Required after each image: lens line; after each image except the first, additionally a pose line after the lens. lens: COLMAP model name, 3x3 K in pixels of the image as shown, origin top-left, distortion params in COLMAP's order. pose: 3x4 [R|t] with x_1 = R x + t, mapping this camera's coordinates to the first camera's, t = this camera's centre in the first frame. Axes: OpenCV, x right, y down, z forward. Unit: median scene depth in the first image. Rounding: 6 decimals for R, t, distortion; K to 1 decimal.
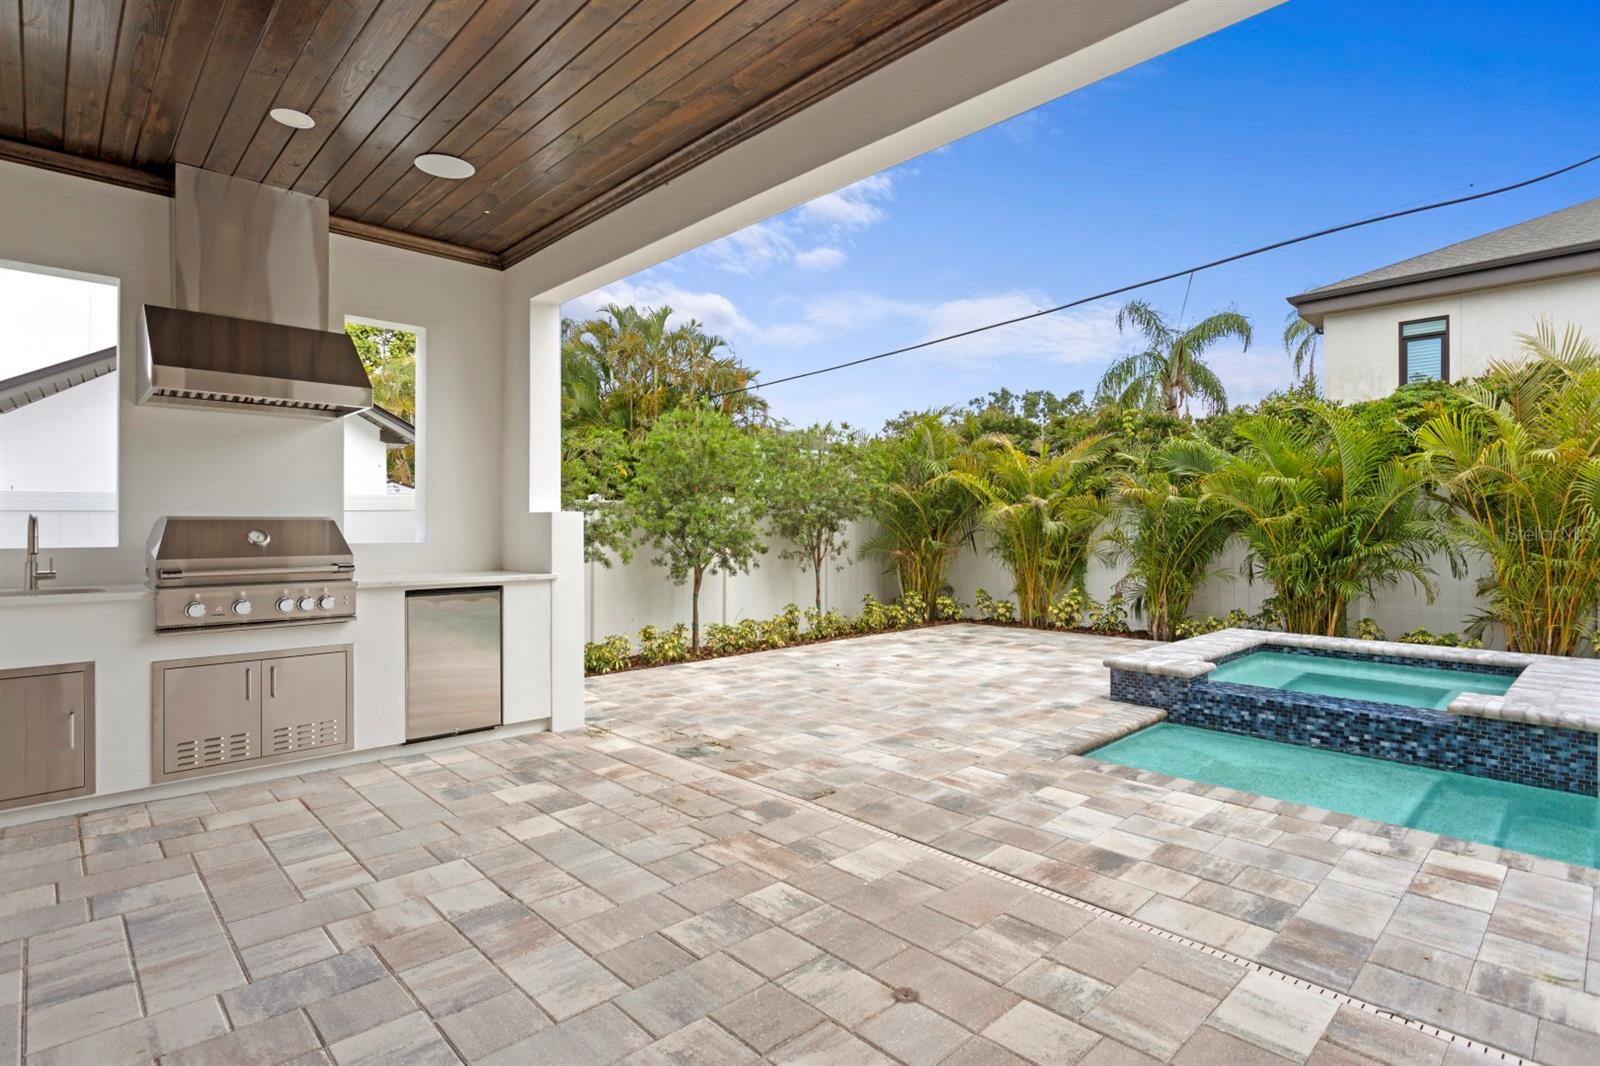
lens RADIAL K [[800.1, 0, 788.6], [0, 800.1, 524.6], [0, 0, 1]] dist [0.001459, 0.000622]
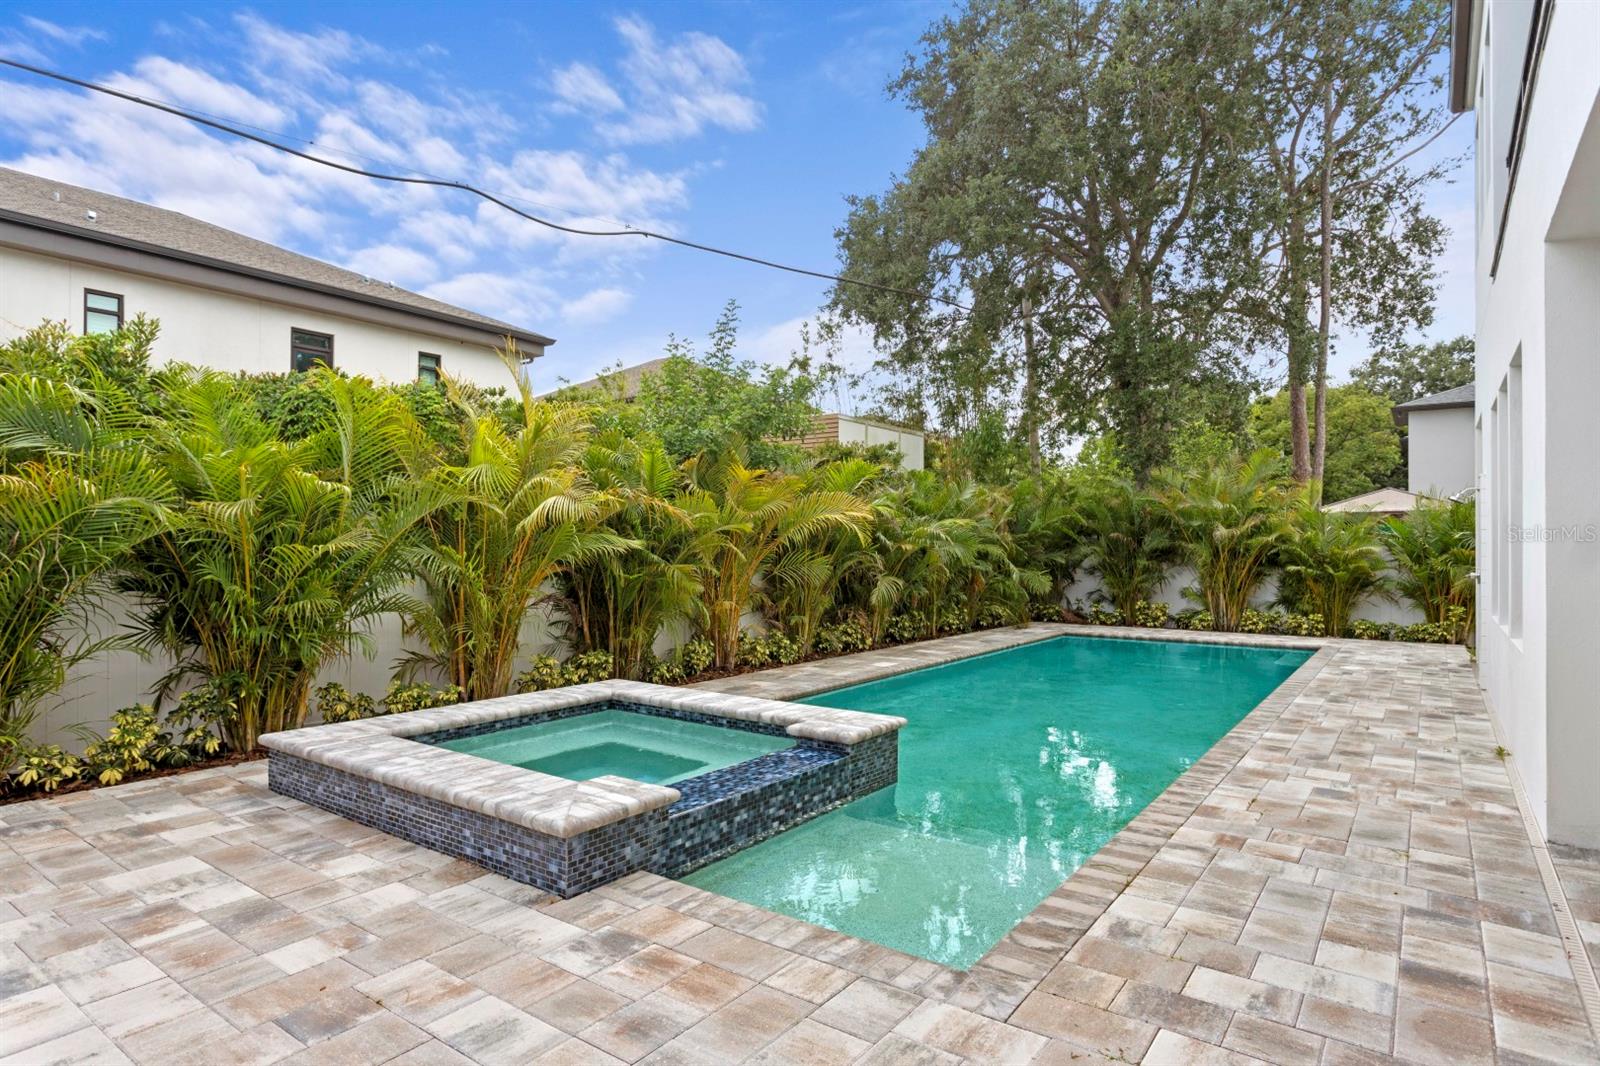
lens RADIAL K [[885.9, 0, 800.0], [0, 885.9, 533.0], [0, 0, 1]] dist [-0.028429, 0.014792]
pose [[-0.187391, 0.011620, 0.982217, -0.324501], [-0.001353, 0.999926, -0.012088, -0.021617], [-0.982285, -0.003594, -0.187361, 1.605719]]
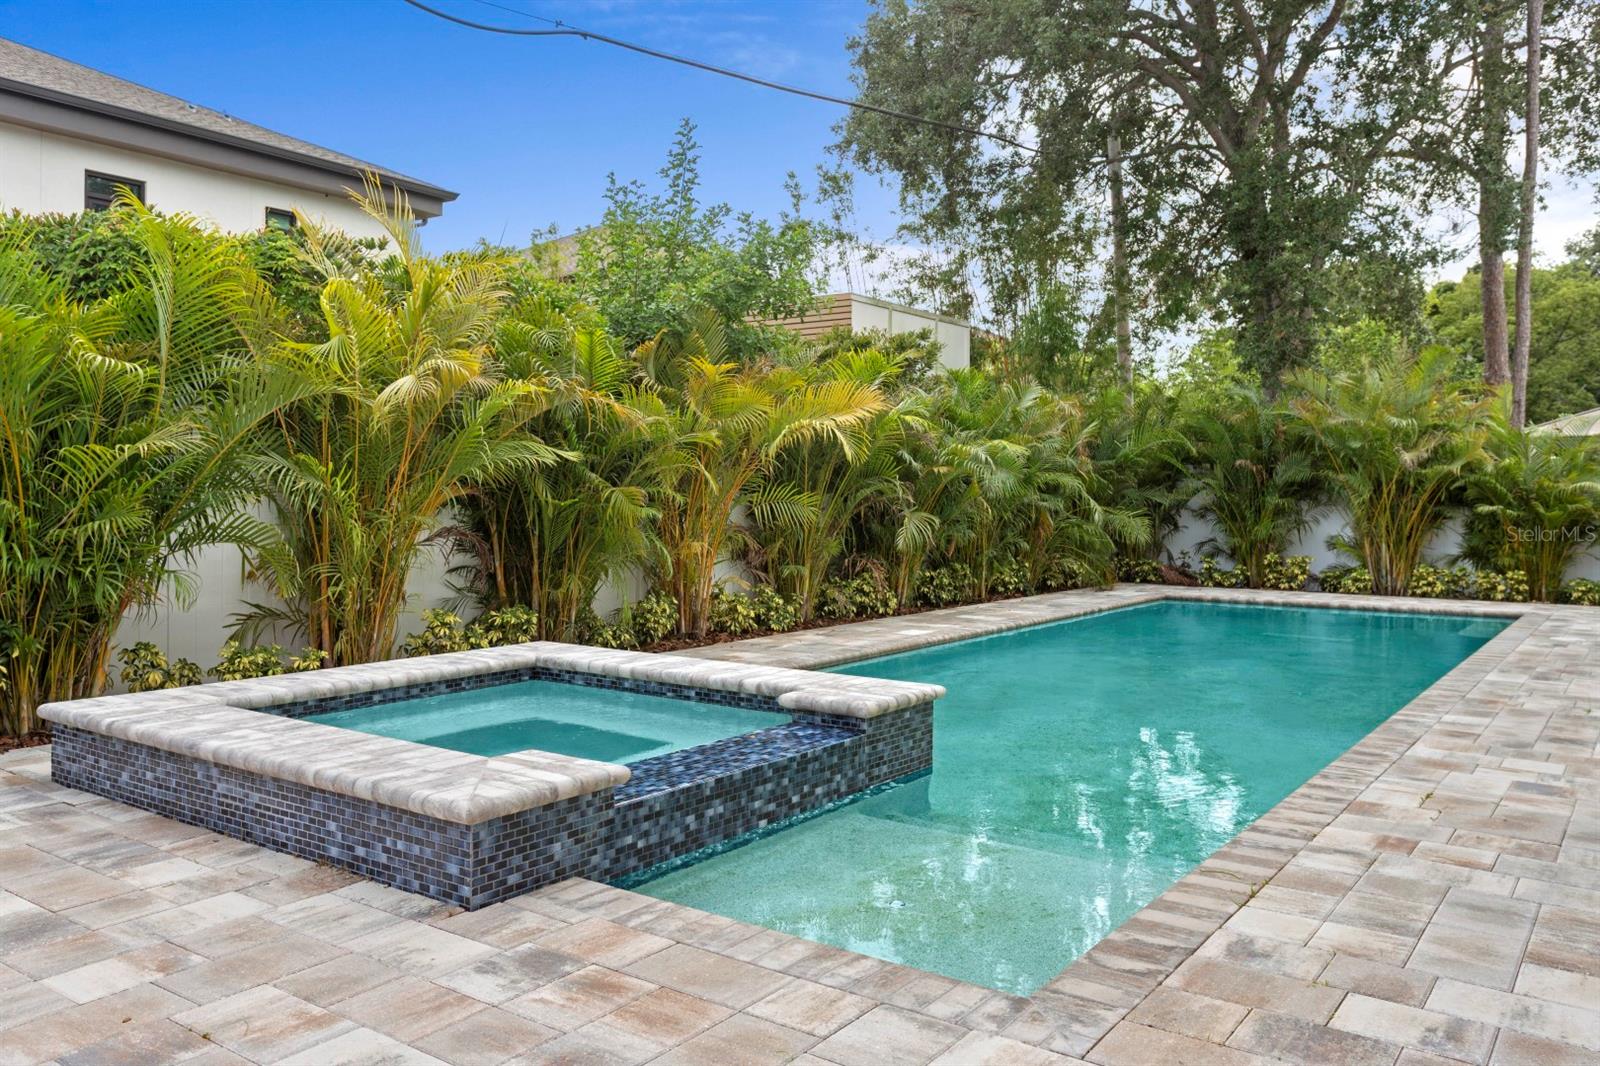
lens RADIAL K [[1229.0, 0, 803.7], [0, 1229.0, 477.4], [0, 0, 1]] dist [-0.002198, 0.003397]
pose [[-0.192162, 0.009969, 0.981313, -0.325524], [-0.003866, 0.999933, -0.010915, 0.037002], [-0.981356, -0.005891, -0.192110, 1.605679]]
